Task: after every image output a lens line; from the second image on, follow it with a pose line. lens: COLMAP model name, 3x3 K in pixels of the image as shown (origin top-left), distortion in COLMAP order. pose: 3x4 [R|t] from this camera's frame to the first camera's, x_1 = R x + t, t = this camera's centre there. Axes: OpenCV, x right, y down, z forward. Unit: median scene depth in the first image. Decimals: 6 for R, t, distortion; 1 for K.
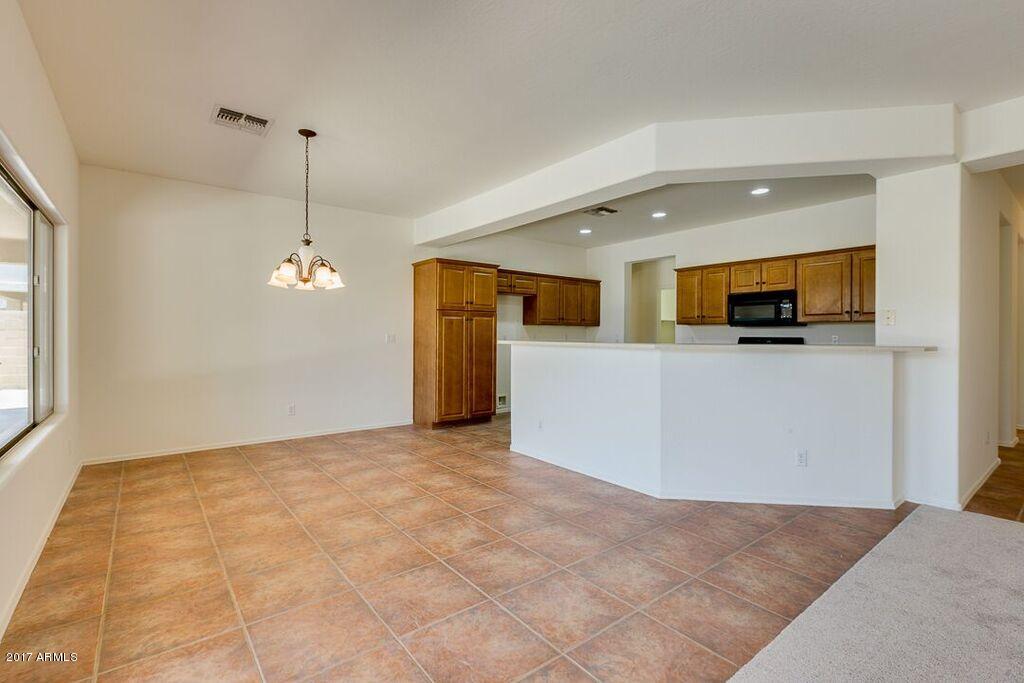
lens RADIAL K [[467.4, 0, 513.1], [0, 467.4, 338.1], [0, 0, 1]] dist [0.001814, 0.000301]
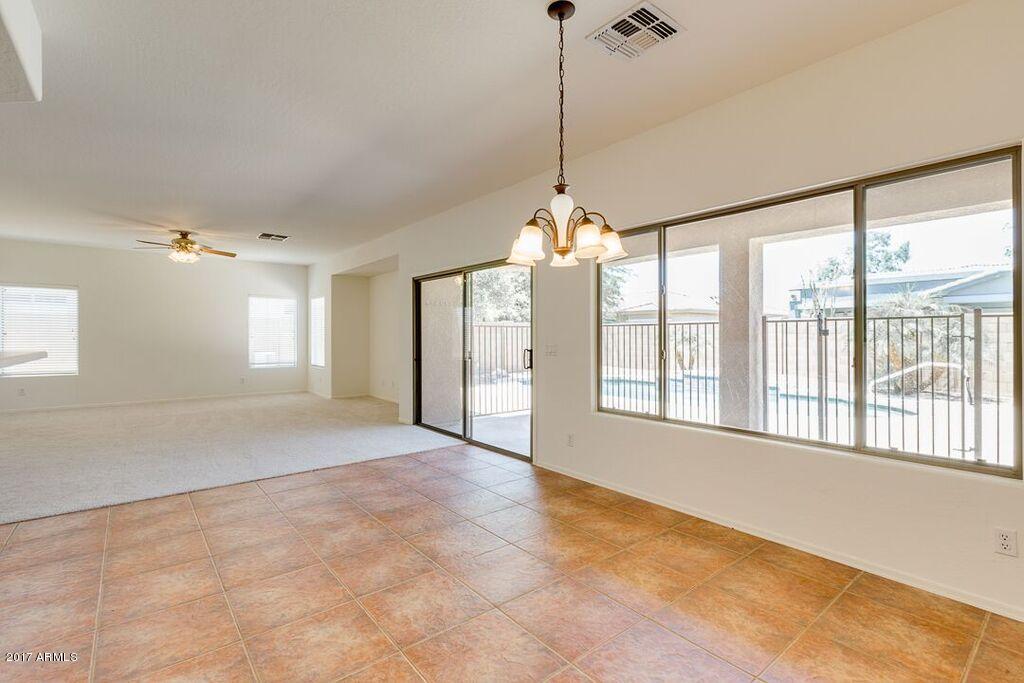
lens RADIAL K [[467.4, 0, 510.0], [0, 467.4, 334.9], [0, 0, 1]] dist [0.001814, 0.000301]
pose [[-0.999974, -0.002710, -0.006656, -0.453867], [-0.002725, 0.999994, 0.002359, -0.016942], [0.006650, 0.002377, -0.999975, 1.982322]]
